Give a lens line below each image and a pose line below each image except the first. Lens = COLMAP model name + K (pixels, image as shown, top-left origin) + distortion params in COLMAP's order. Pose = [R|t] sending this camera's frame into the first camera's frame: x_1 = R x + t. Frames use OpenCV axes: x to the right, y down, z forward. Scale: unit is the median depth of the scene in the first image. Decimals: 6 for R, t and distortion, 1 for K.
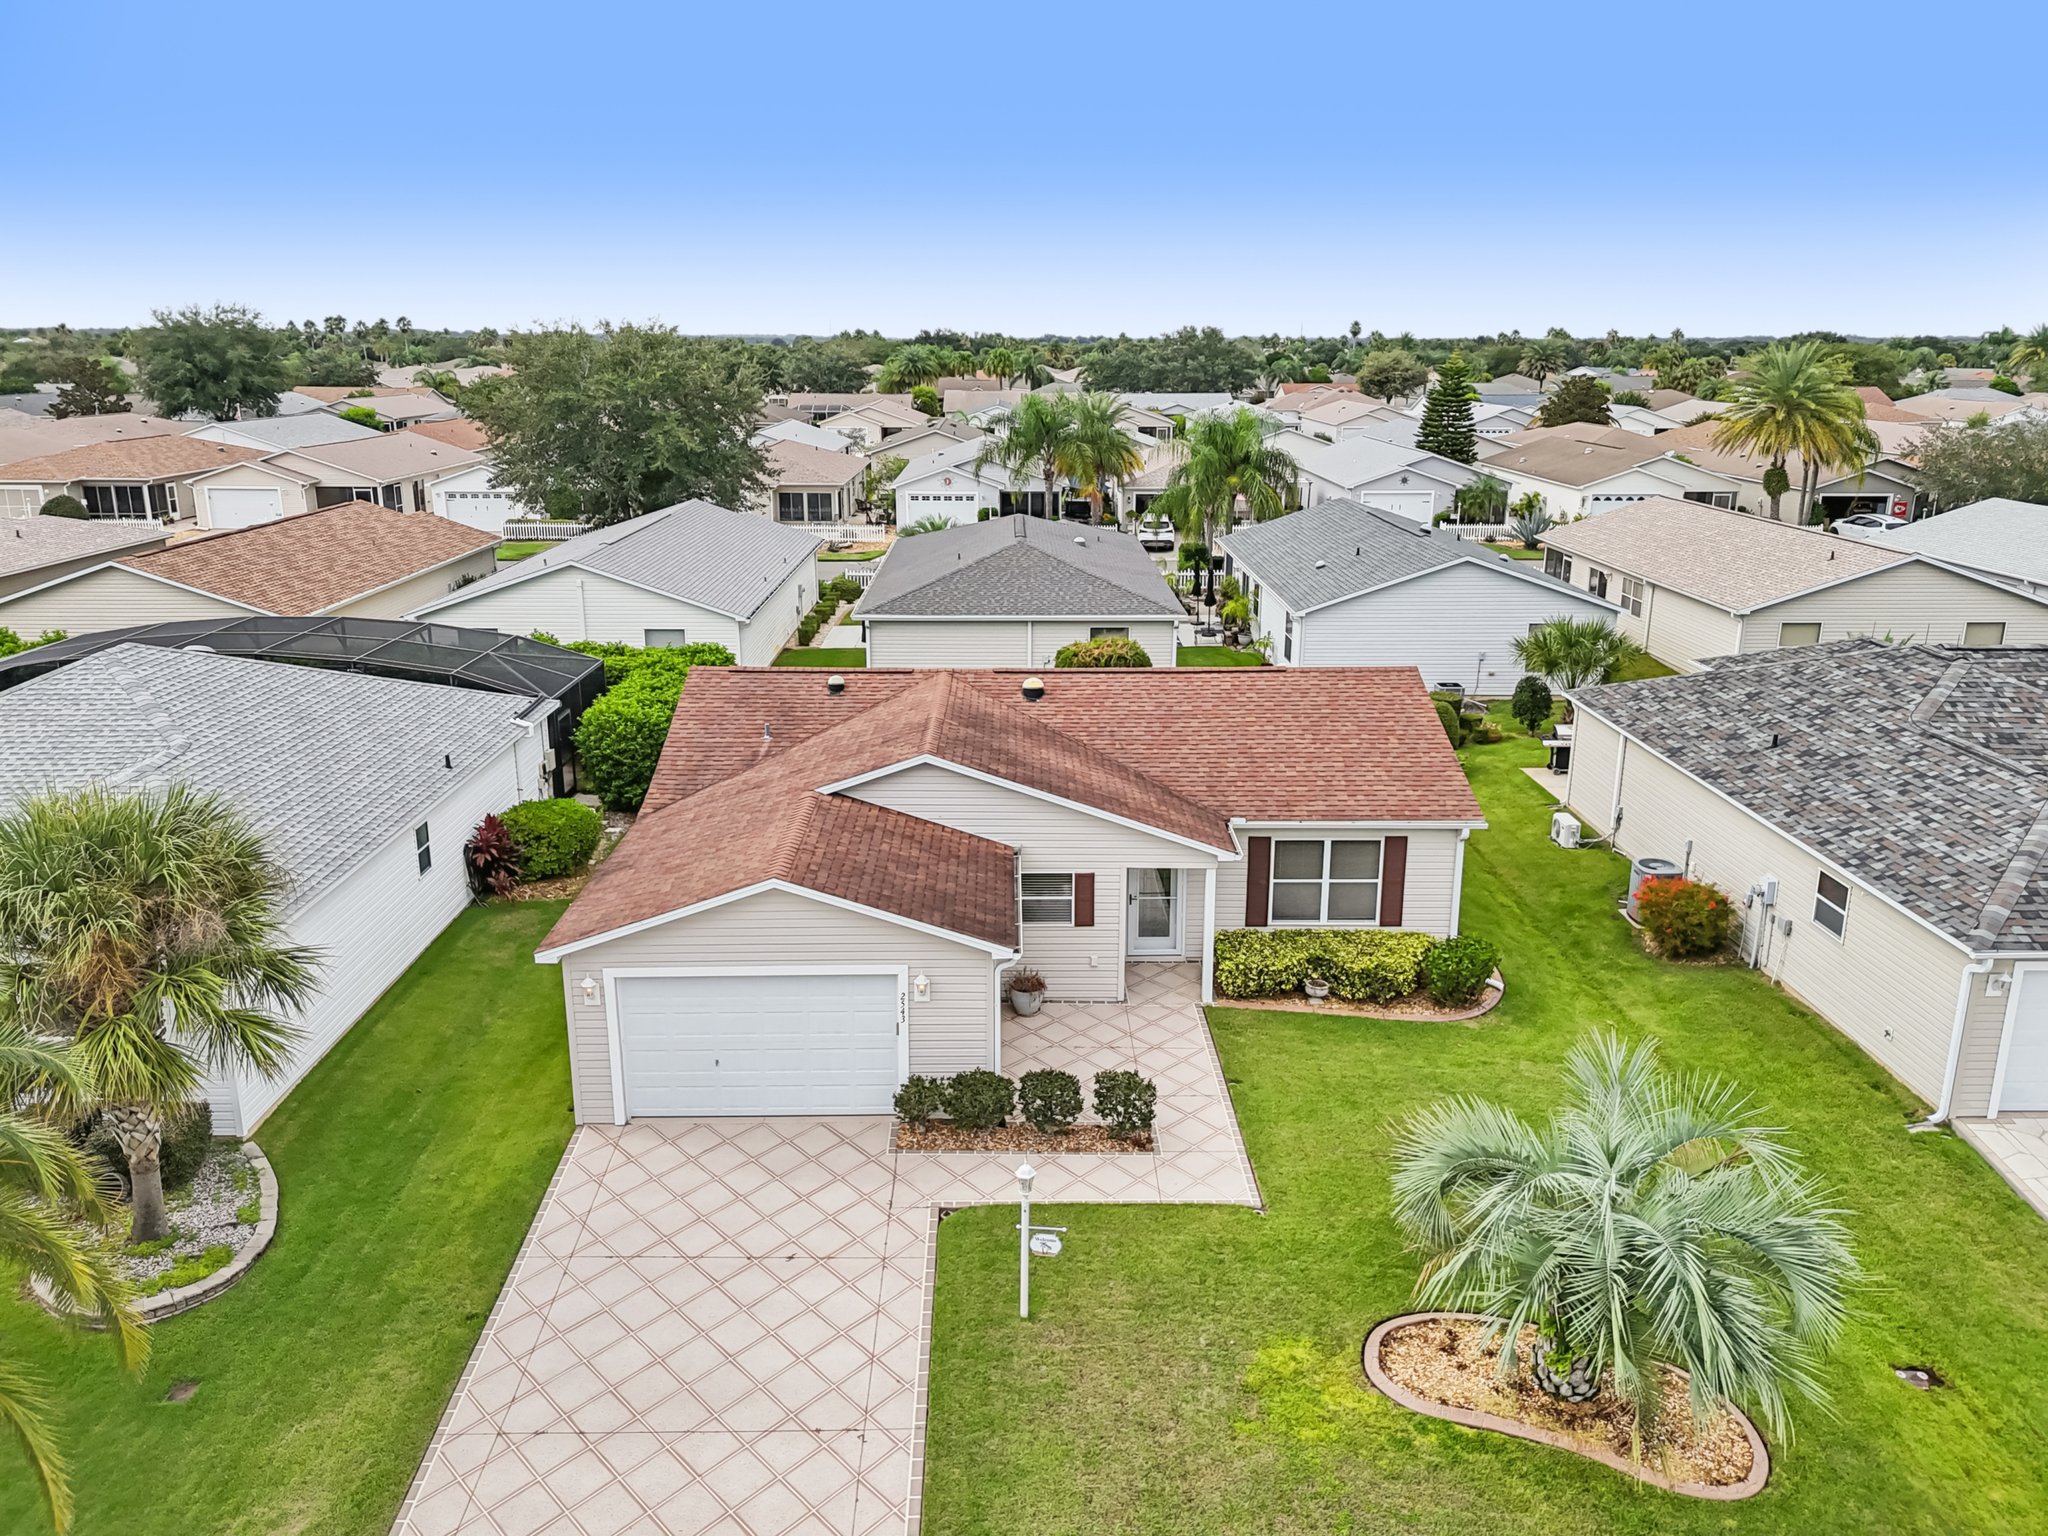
lens RADIAL K [[1494.6, 0, 1024.0], [0, 1494.6, 768.0], [0, 0, 1]] dist [0.095632, -0.094384]
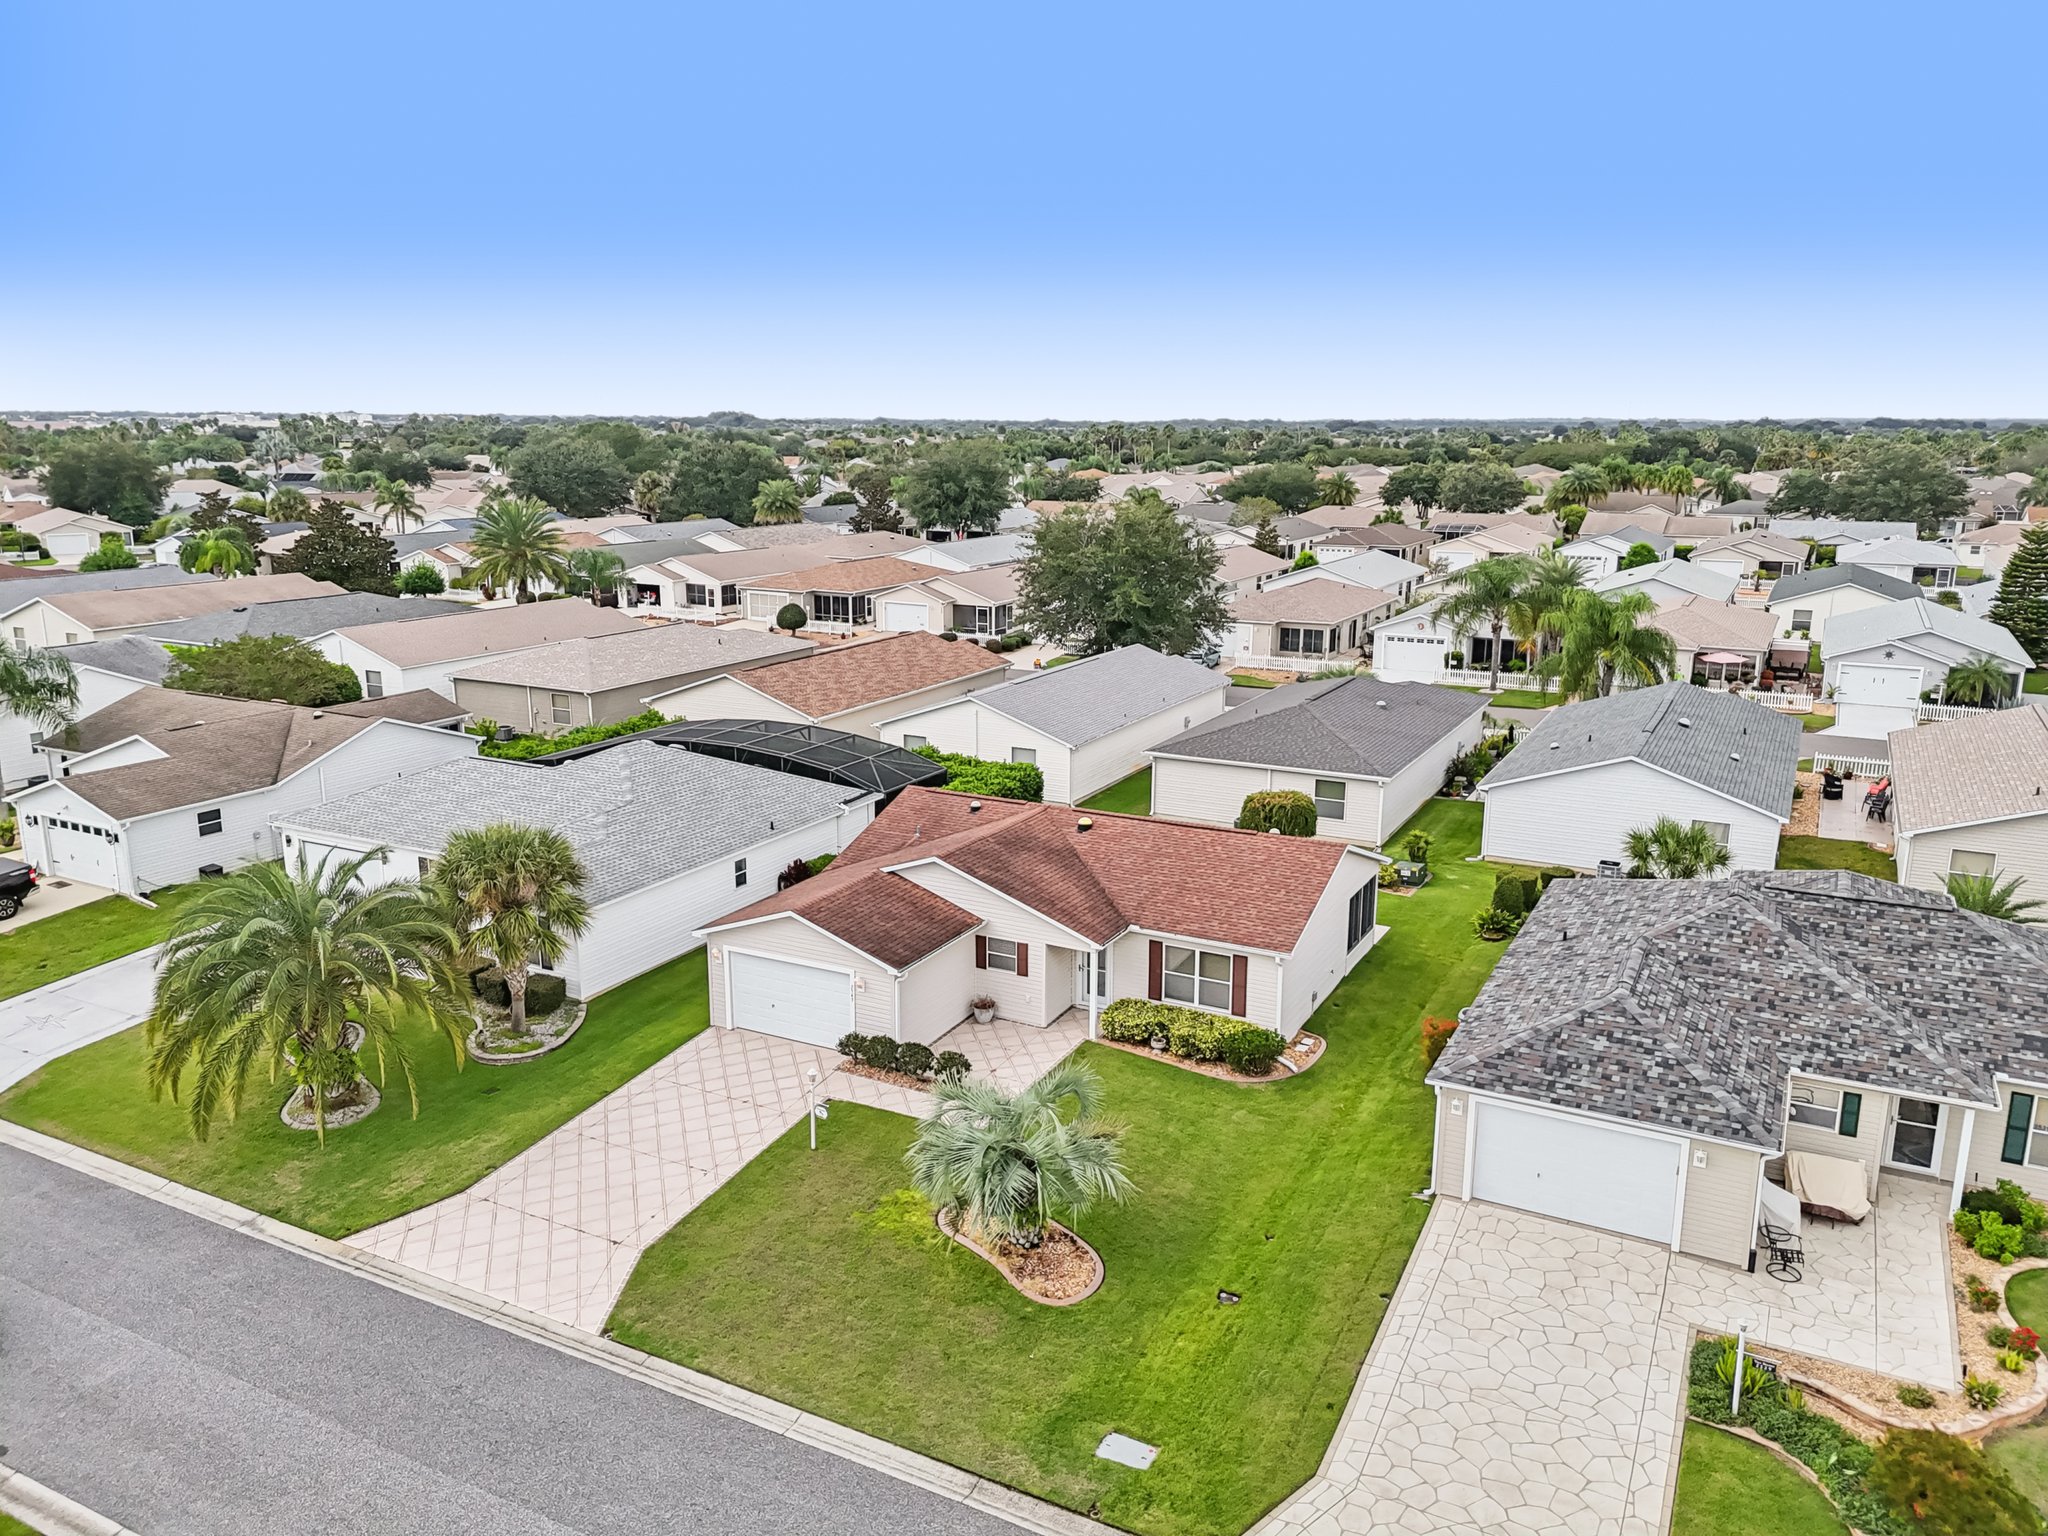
lens RADIAL K [[1494.6, 0, 1024.0], [0, 1494.6, 768.0], [0, 0, 1]] dist [0.095632, -0.094384]
pose [[0.878816, 0.106101, -0.465215, 0.722665], [-0.129895, 0.991340, -0.019285, -0.080643], [0.459140, 0.077376, 0.884988, -0.419279]]
